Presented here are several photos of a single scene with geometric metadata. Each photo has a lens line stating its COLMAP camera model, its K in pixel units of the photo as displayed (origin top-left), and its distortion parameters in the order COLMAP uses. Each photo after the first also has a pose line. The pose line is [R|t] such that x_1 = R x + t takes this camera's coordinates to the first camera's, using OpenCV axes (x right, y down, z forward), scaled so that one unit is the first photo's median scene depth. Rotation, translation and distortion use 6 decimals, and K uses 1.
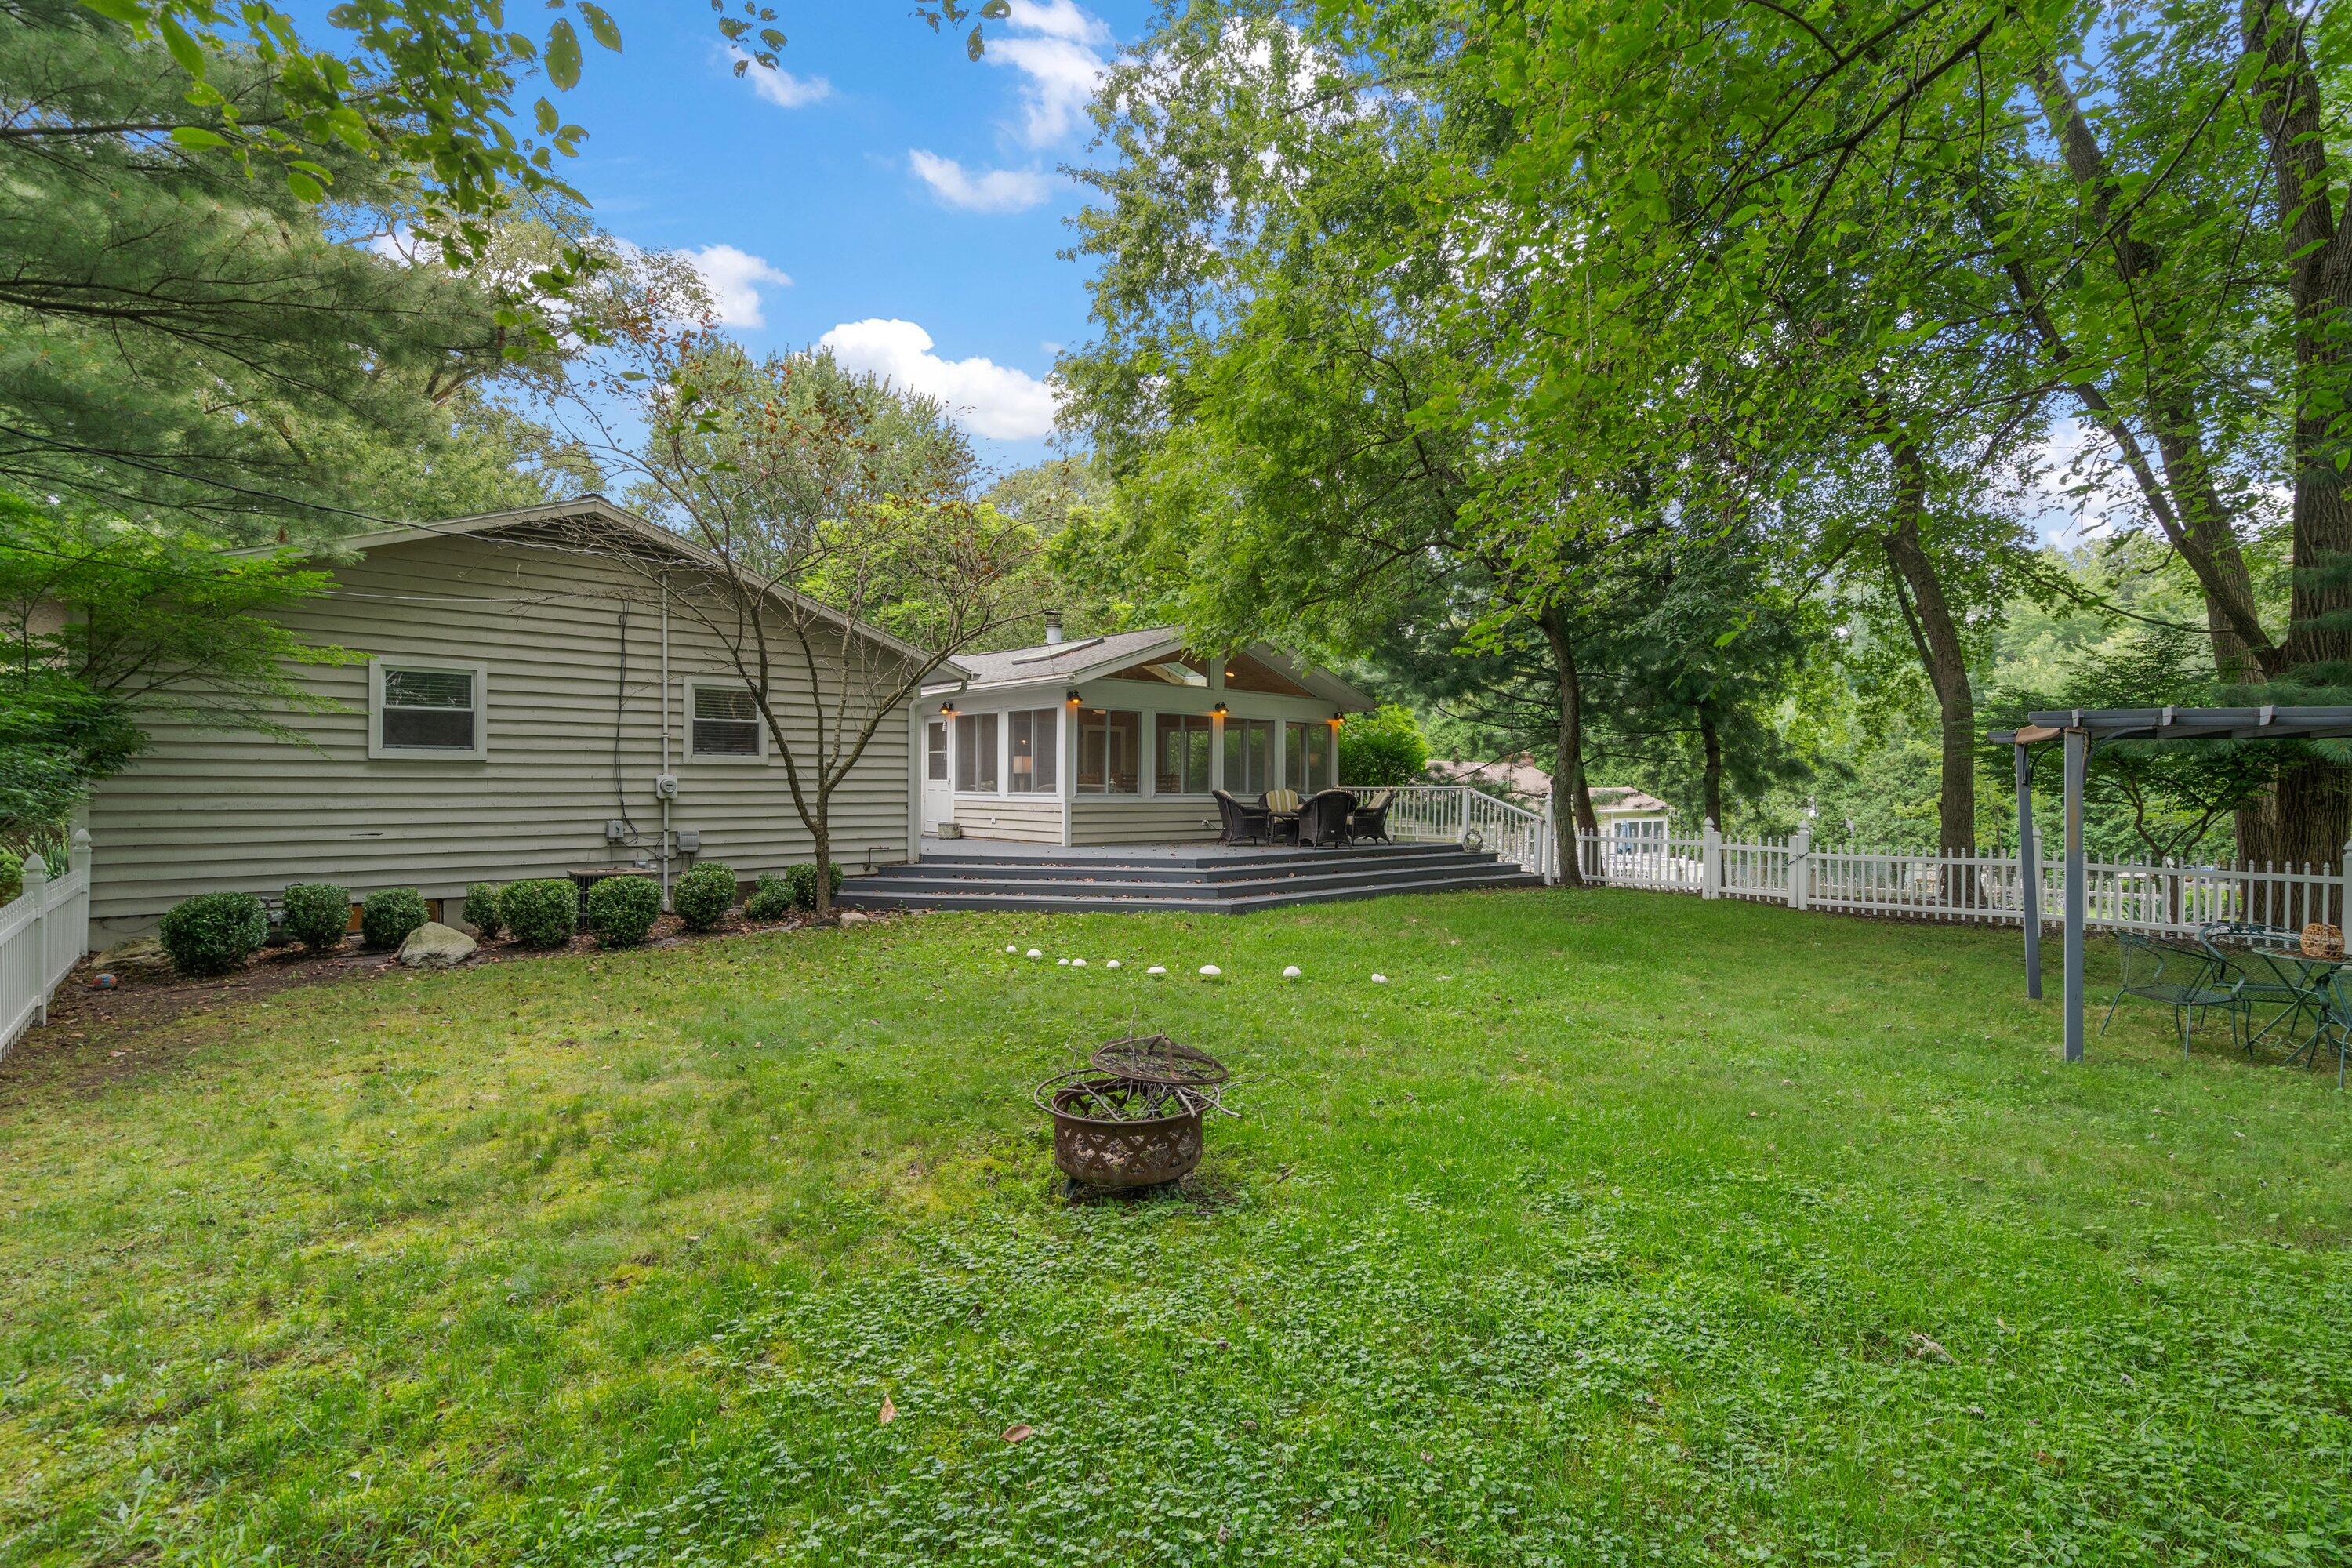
lens RADIAL K [[1078.9, 0, 1180.2], [0, 1078.9, 778.1], [0, 0, 1]] dist [-0.002249, 0.000643]
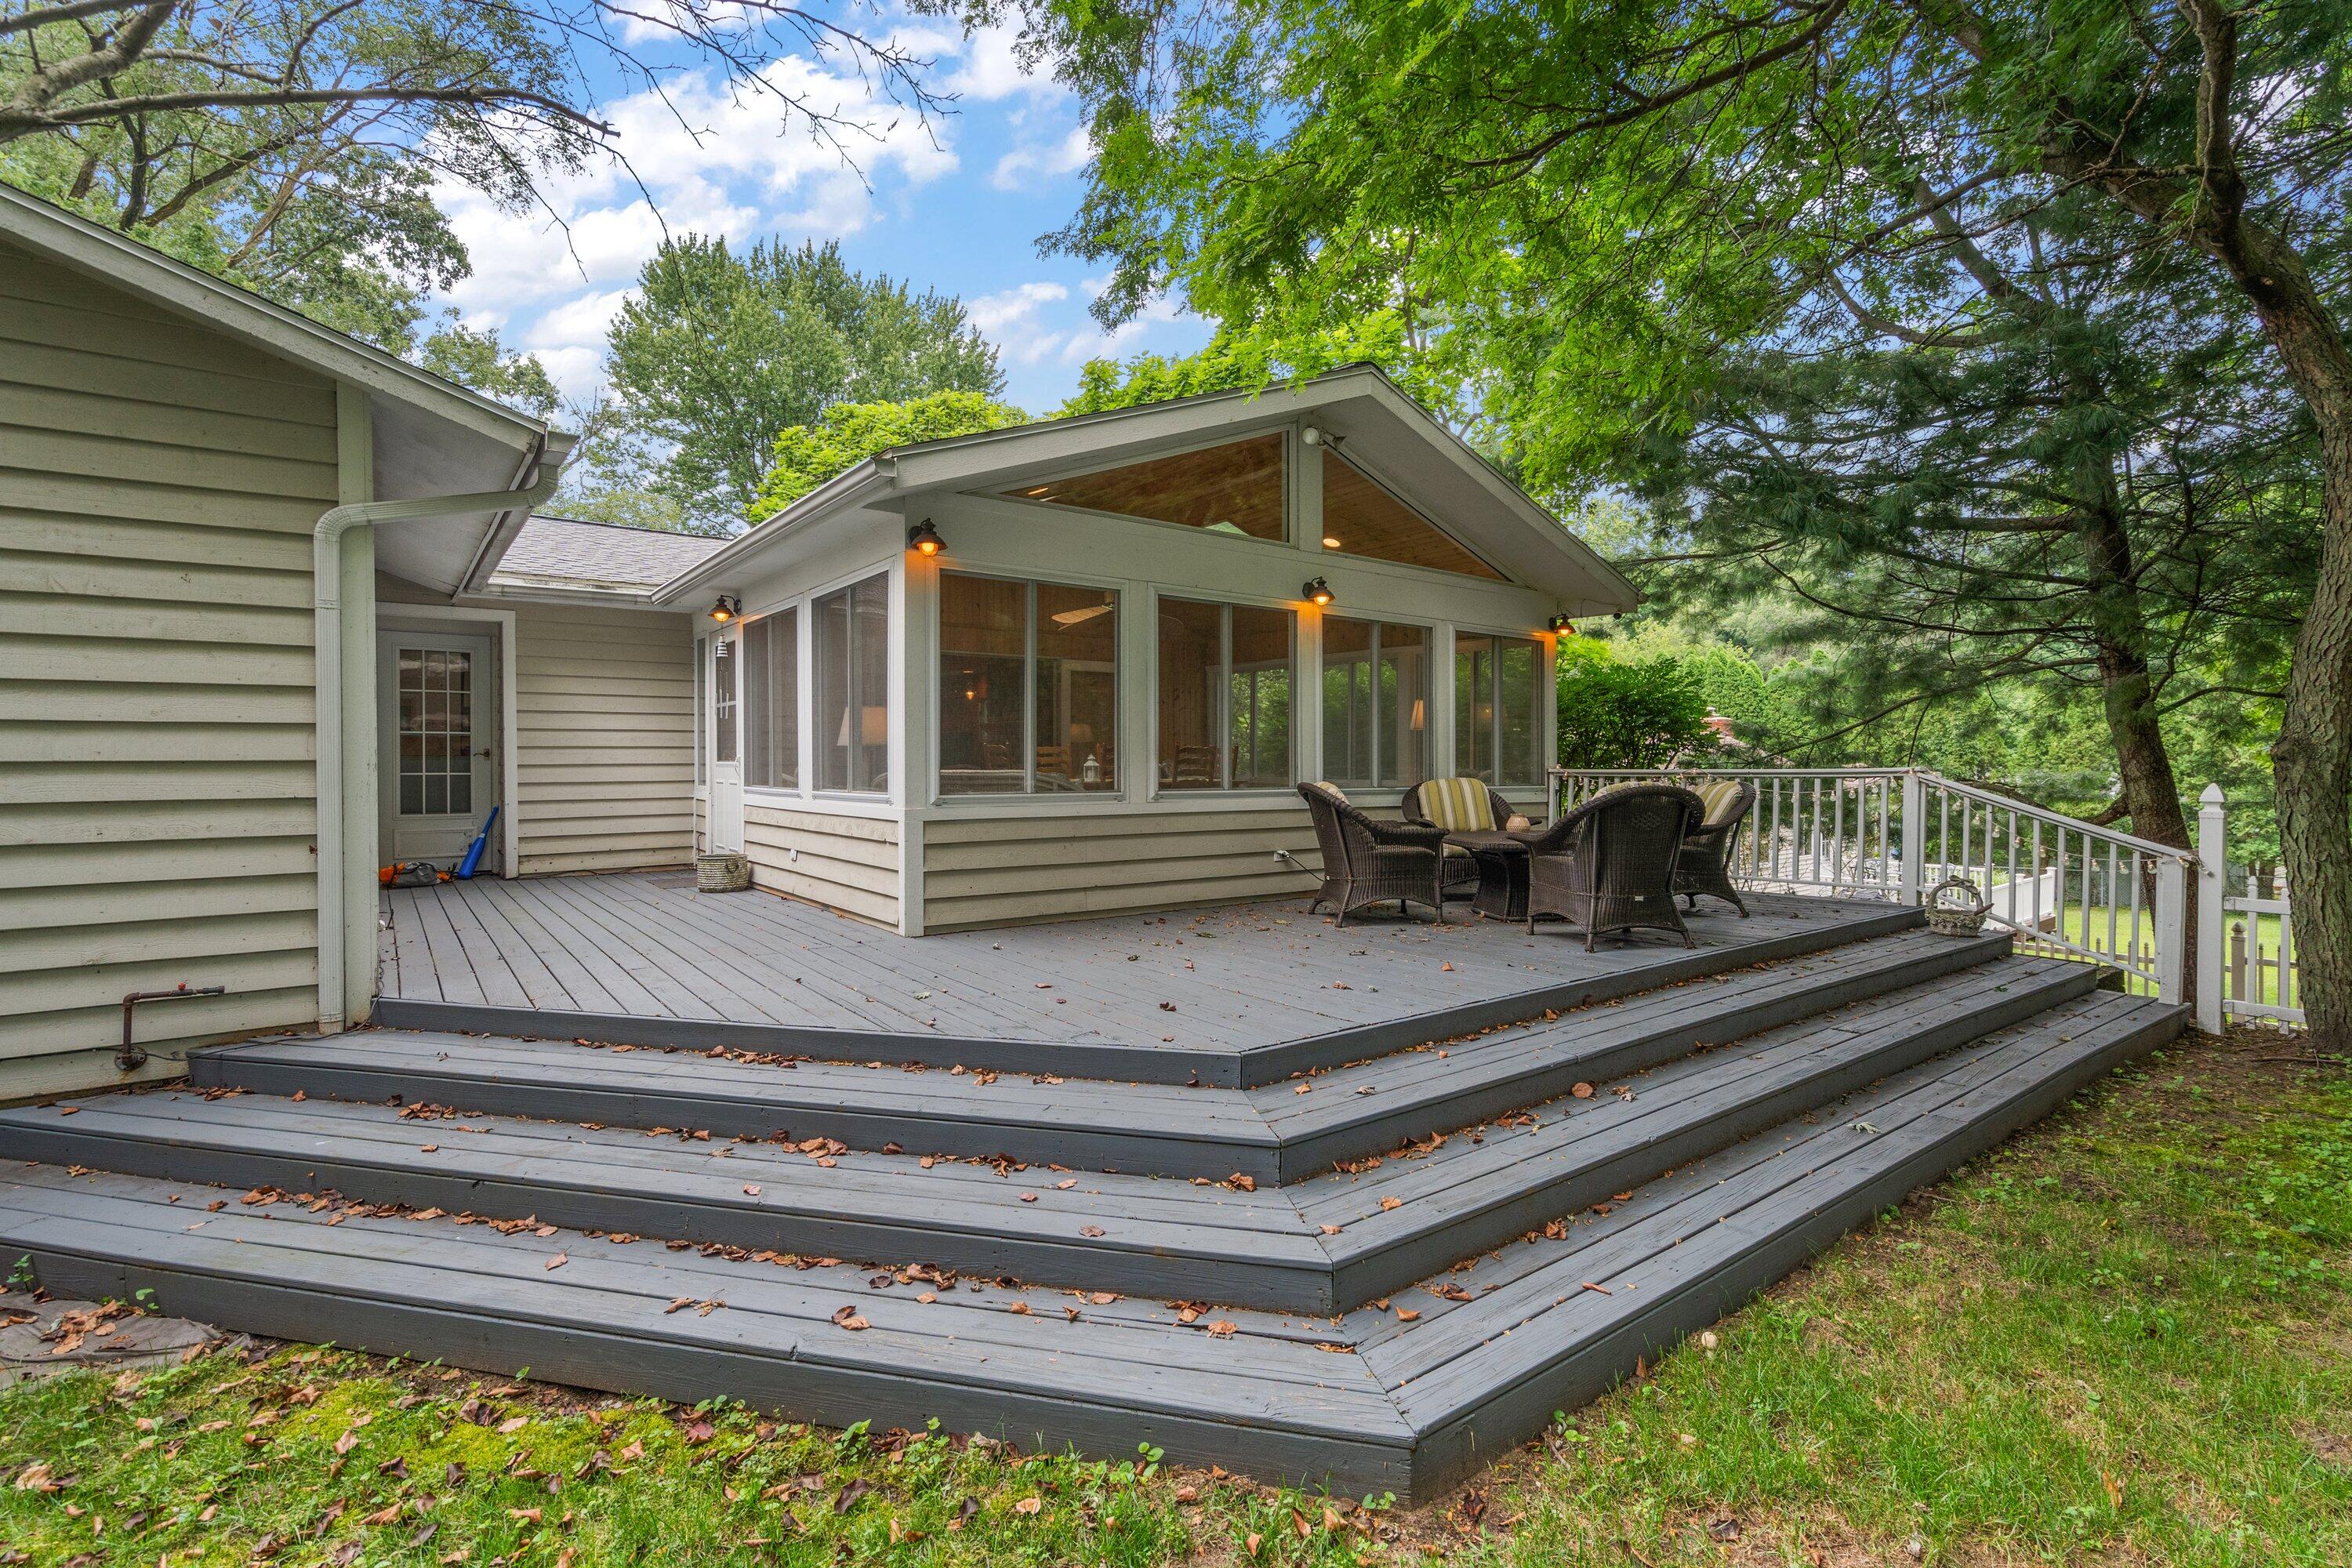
lens RADIAL K [[1078.9, 0, 1180.2], [0, 1078.9, 778.1], [0, 0, 1]] dist [-0.002249, 0.000643]
pose [[0.996995, -0.006978, -0.077146, 0.017253], [0.008455, 0.999787, 0.018825, 0.001708], [0.076999, -0.019421, 0.996842, 0.593744]]
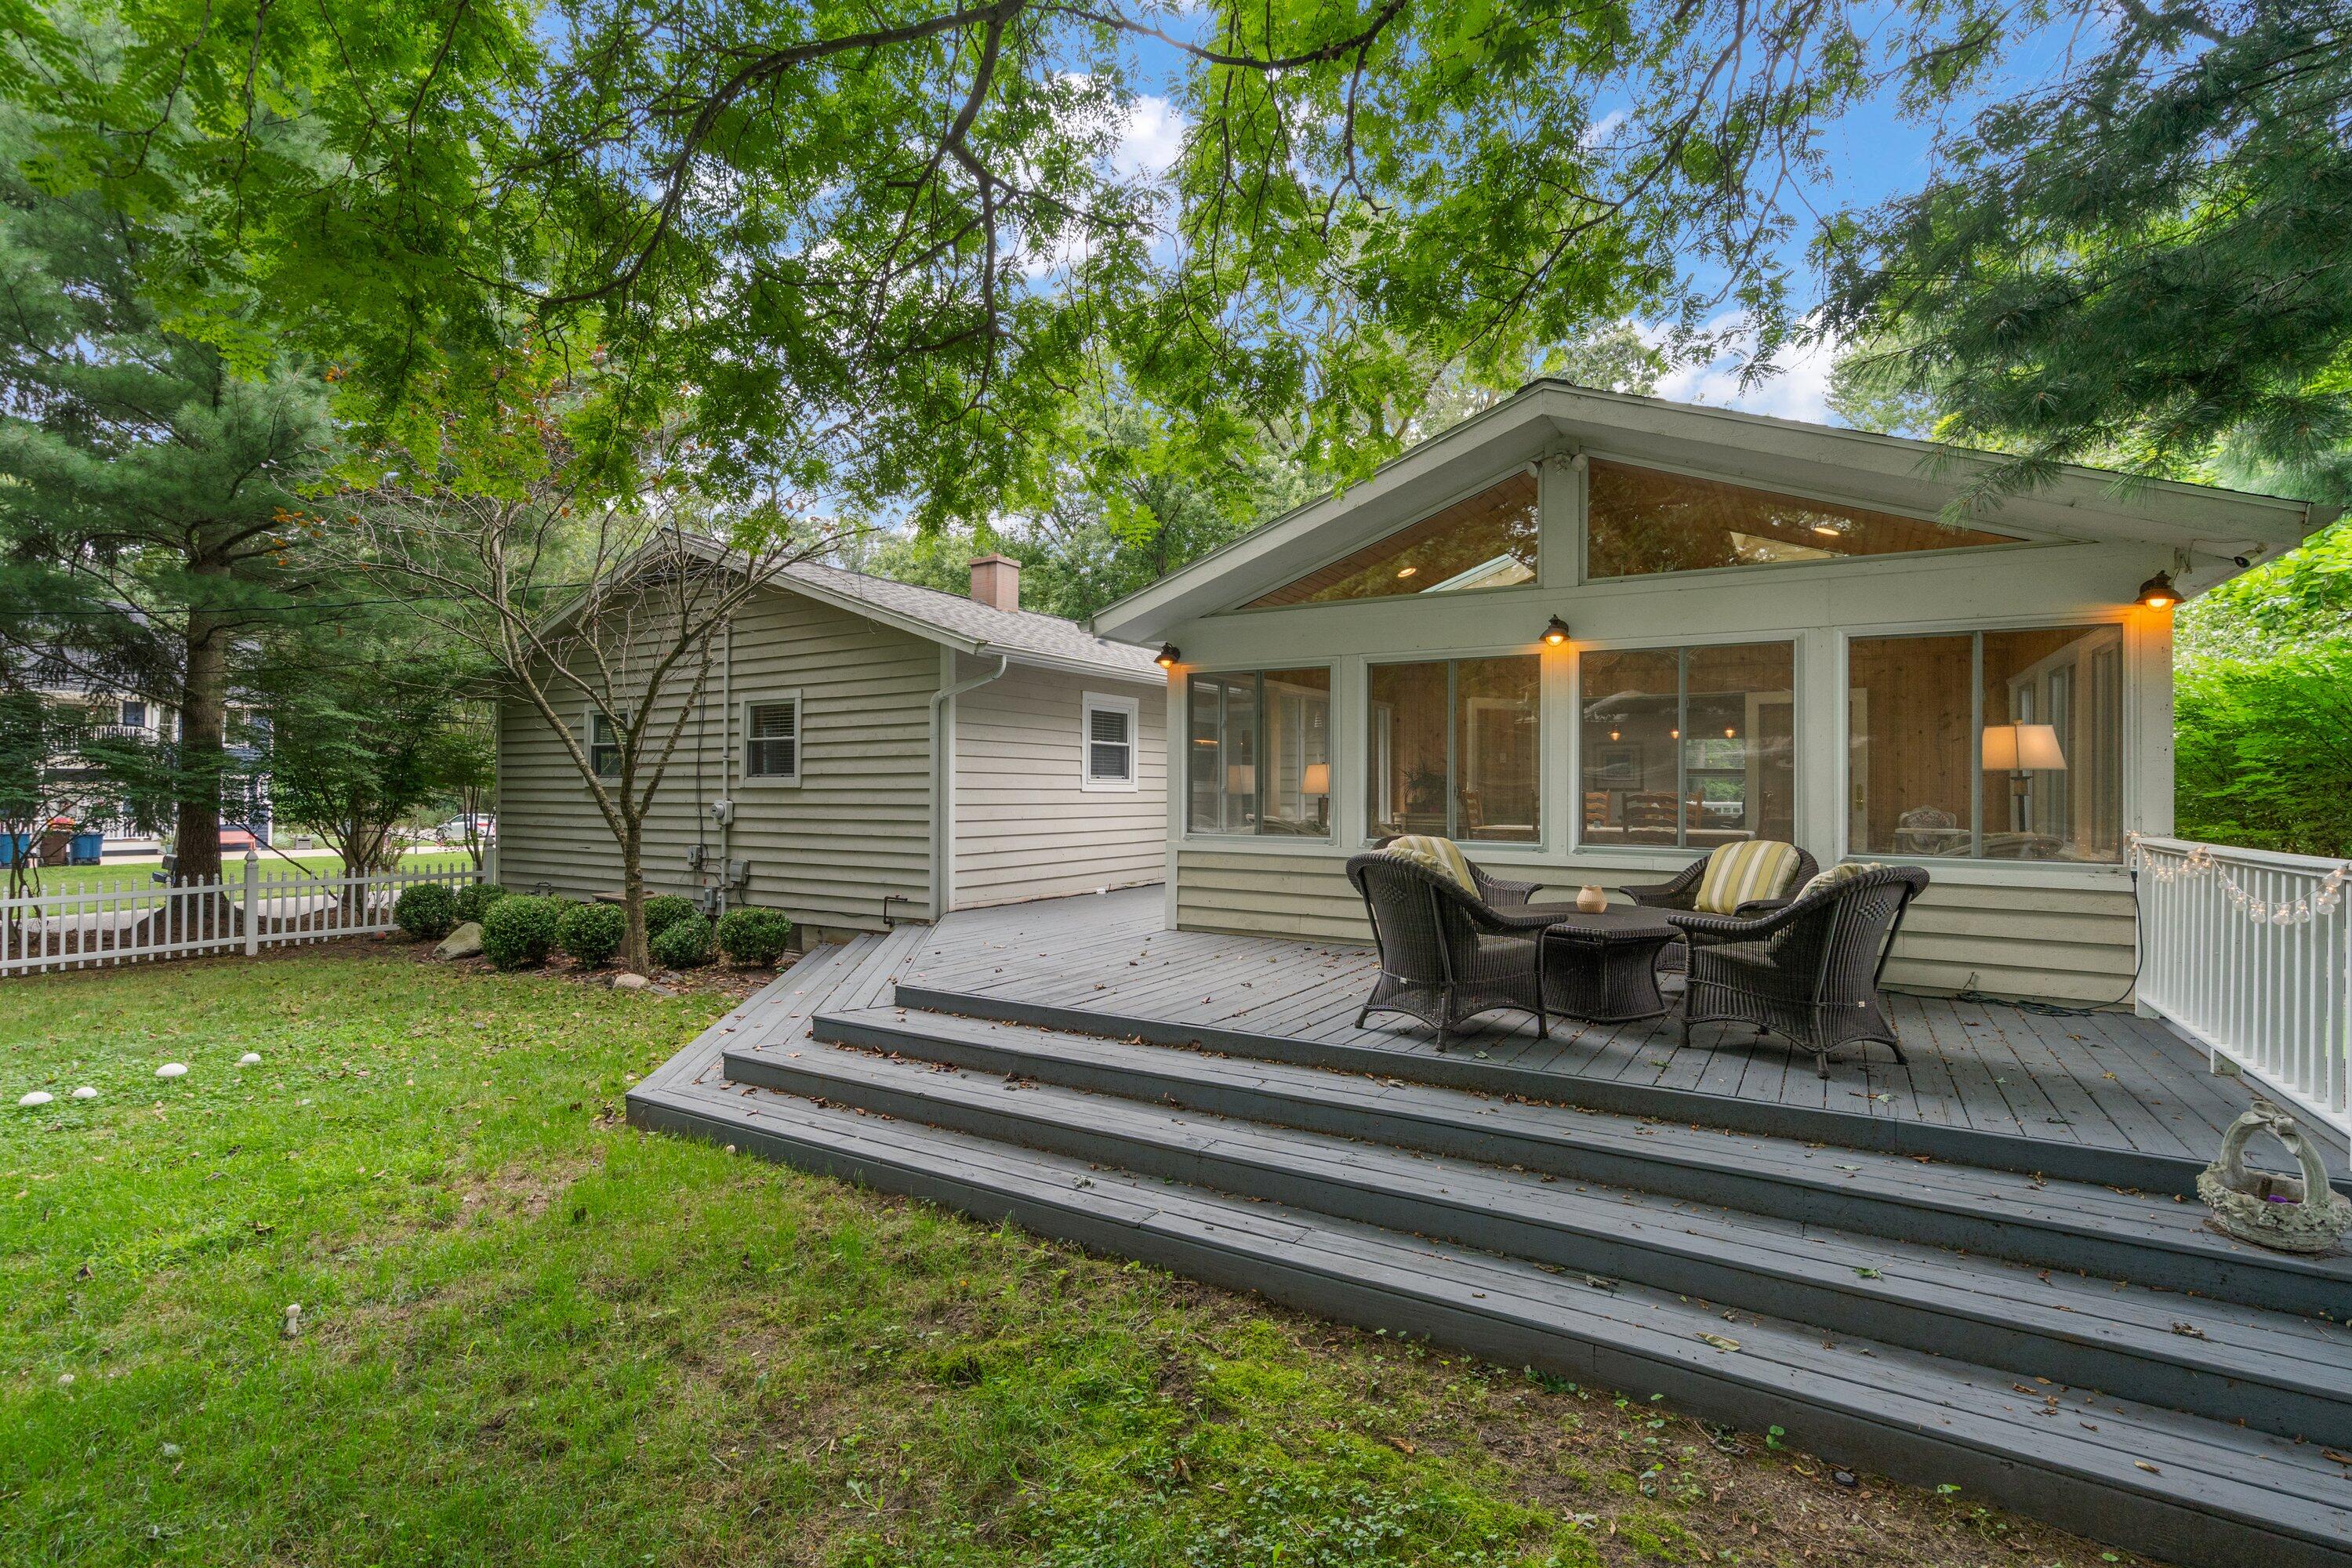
lens RADIAL K [[1078.9, 0, 1180.2], [0, 1078.9, 778.1], [0, 0, 1]] dist [-0.002249, 0.000643]
pose [[0.288609, -0.024339, -0.957138, 0.397103], [-0.004020, 0.999637, -0.026632, 0.001384], [0.957439, 0.011534, 0.288407, 0.796954]]
